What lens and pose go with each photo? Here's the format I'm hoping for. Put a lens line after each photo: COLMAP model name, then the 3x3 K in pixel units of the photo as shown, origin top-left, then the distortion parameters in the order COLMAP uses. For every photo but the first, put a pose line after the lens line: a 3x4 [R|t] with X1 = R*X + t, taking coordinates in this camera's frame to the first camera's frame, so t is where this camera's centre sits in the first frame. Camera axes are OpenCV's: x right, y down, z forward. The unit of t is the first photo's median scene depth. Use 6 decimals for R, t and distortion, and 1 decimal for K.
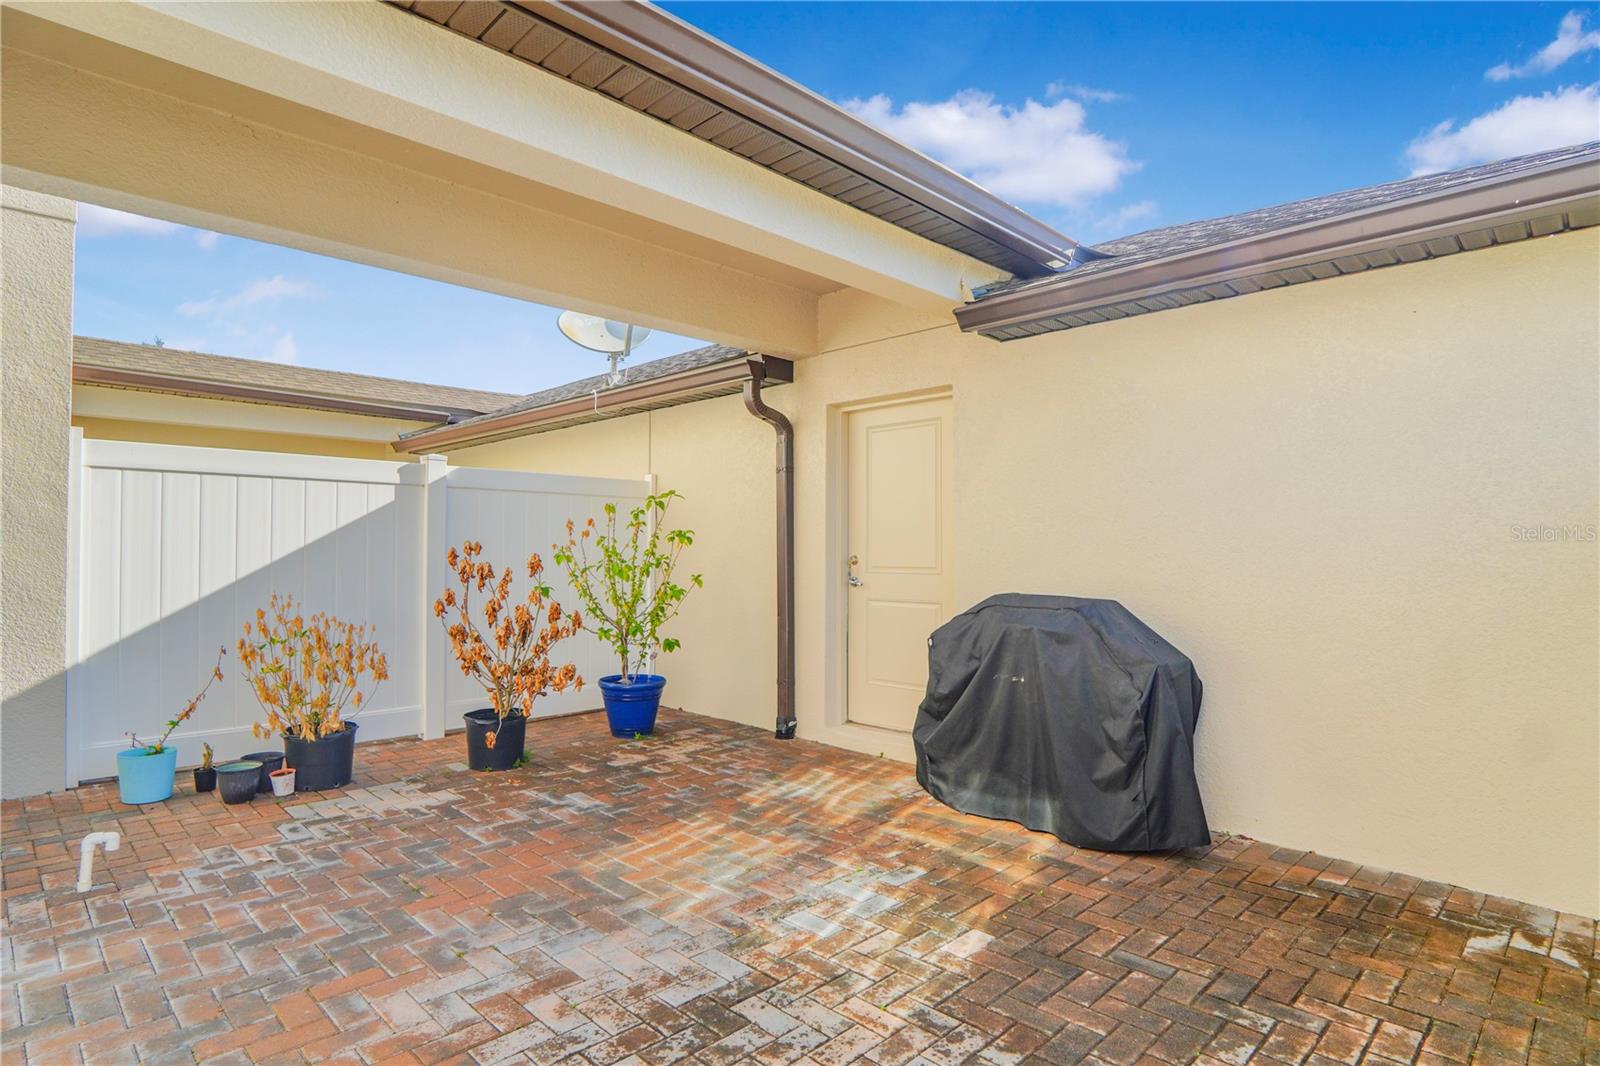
lens RADIAL K [[849.9, 0, 793.0], [0, 849.9, 541.6], [0, 0, 1]] dist [-0.015470, -0.001101]
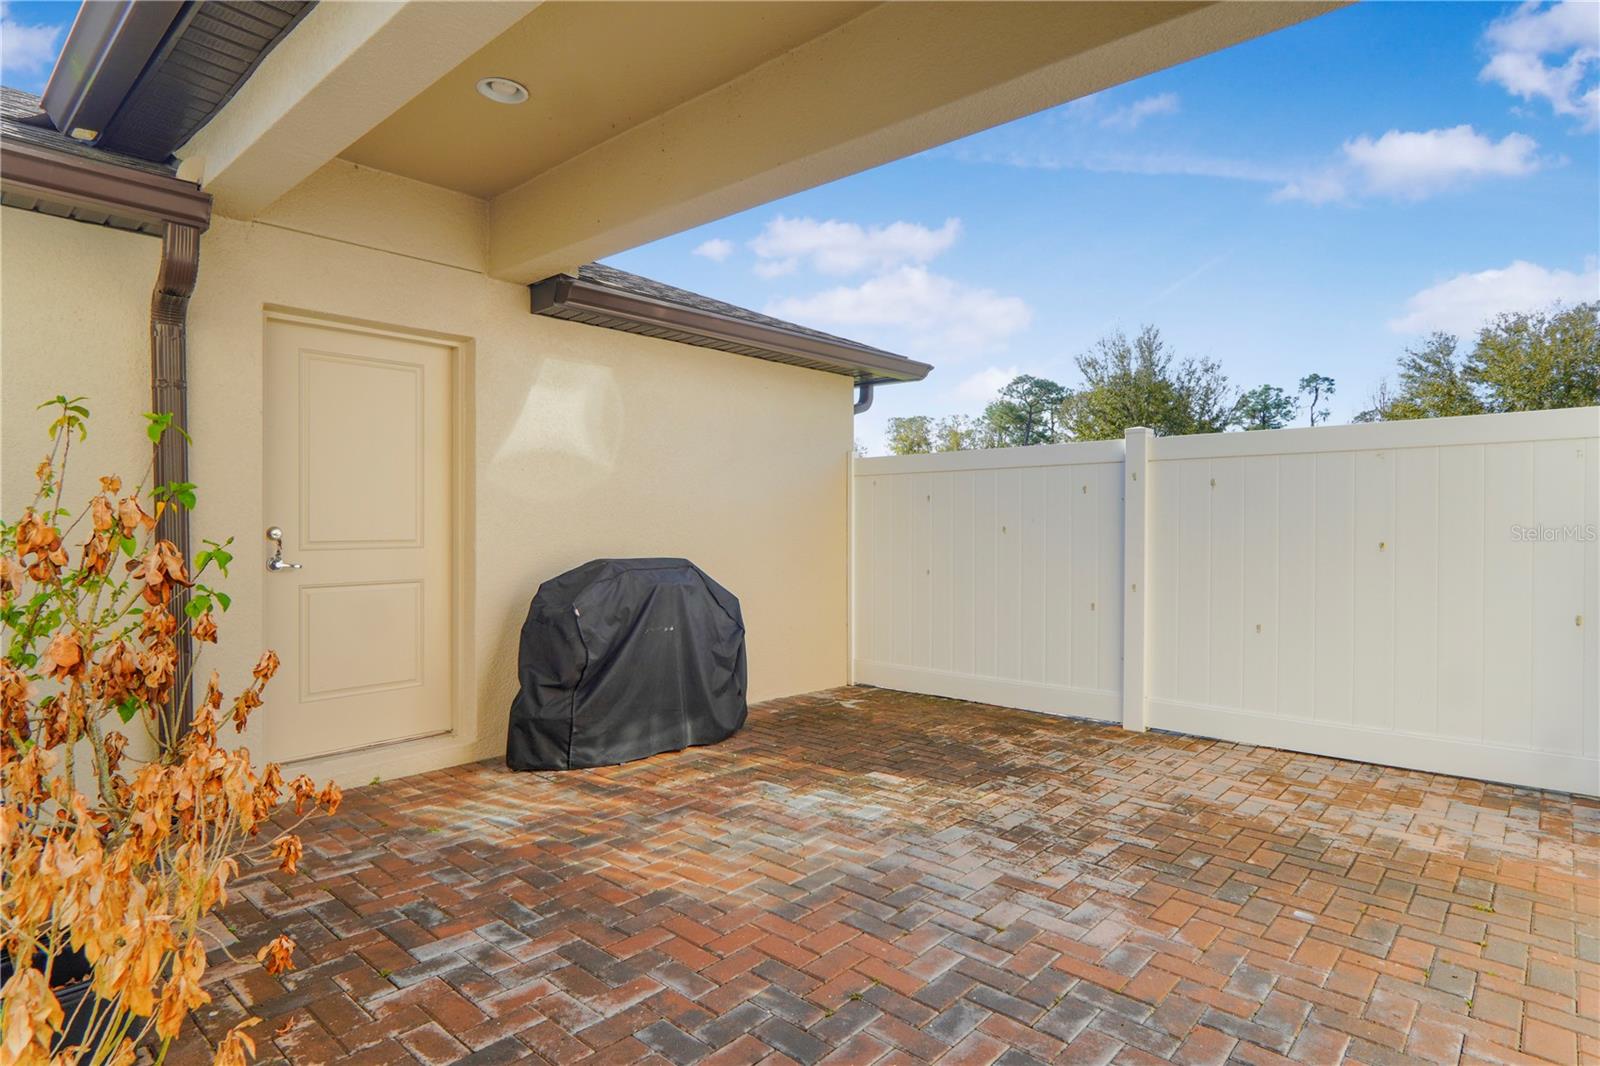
lens RADIAL K [[849.9, 0, 793.0], [0, 849.9, 541.6], [0, 0, 1]] dist [-0.015470, -0.001101]
pose [[-0.052052, -0.023686, 0.998363, -0.958768], [-0.015907, 0.999612, 0.022886, 0.009646], [-0.998518, -0.014690, -0.052408, 0.916385]]
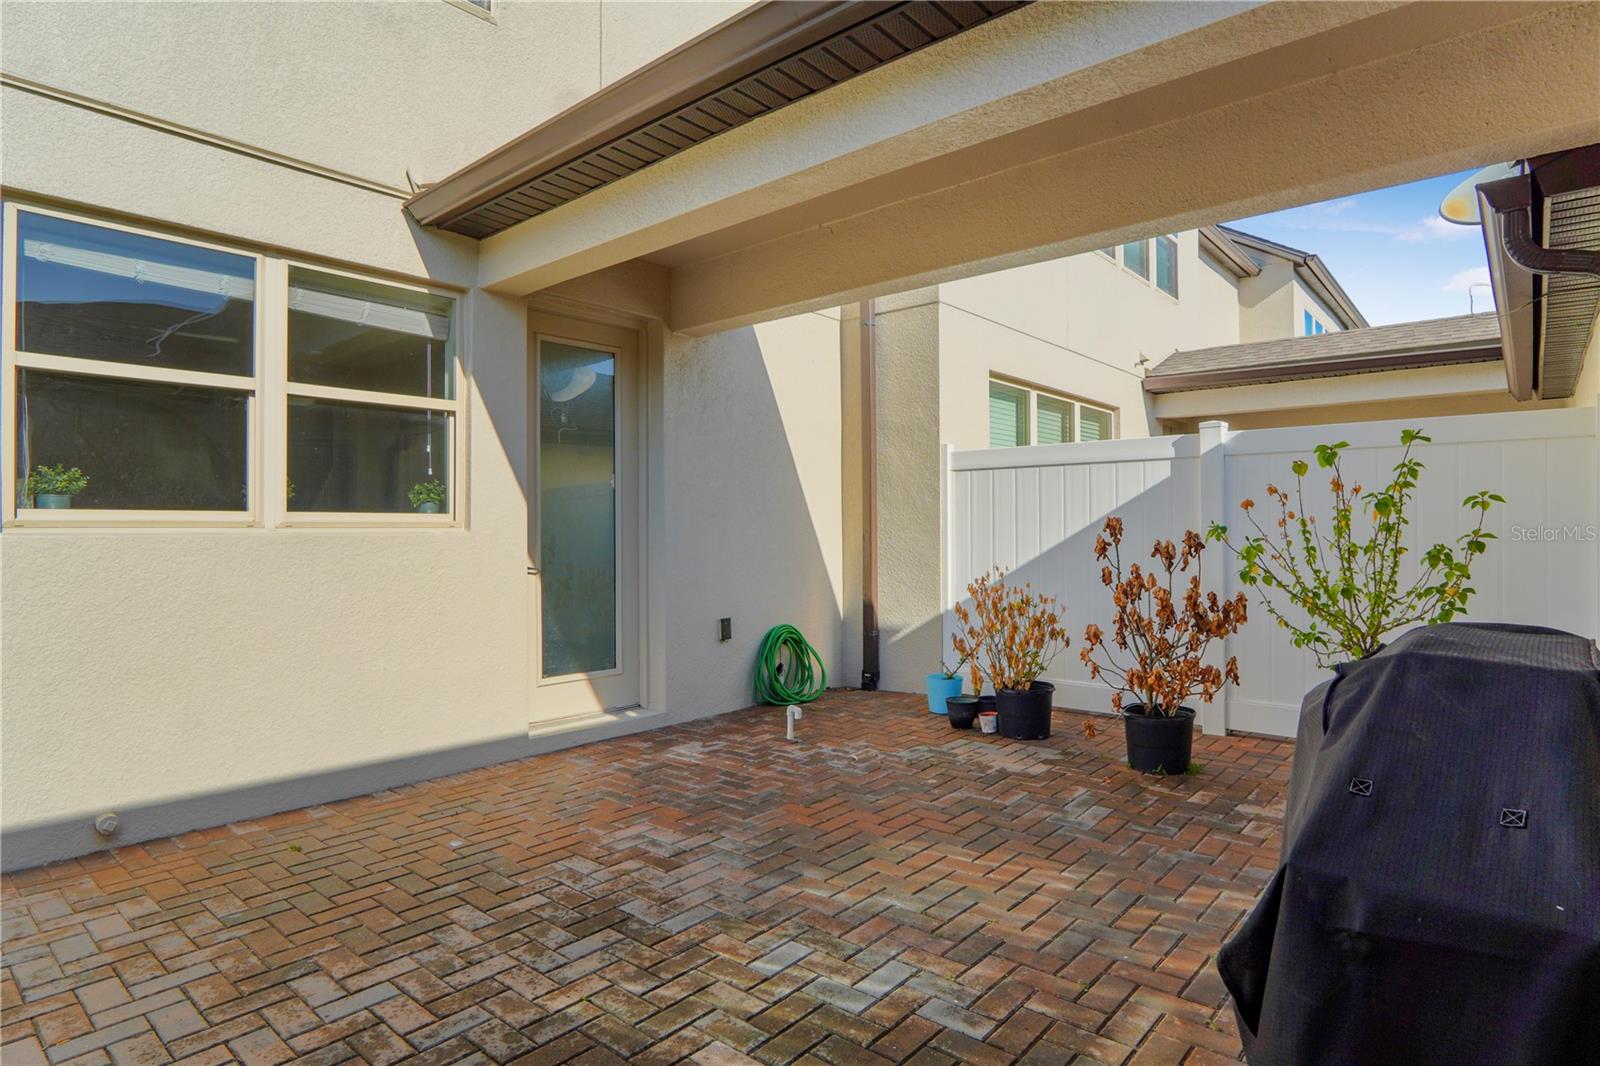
lens RADIAL K [[866.2, 0, 790.5], [0, 866.2, 526.6], [0, 0, 1]] dist [-0.013232, 0.001045]
pose [[0.068554, -0.014770, -0.997538, 0.691278], [0.021117, 0.999688, -0.013351, 0.021355], [0.997424, -0.020150, 0.068845, 0.735154]]
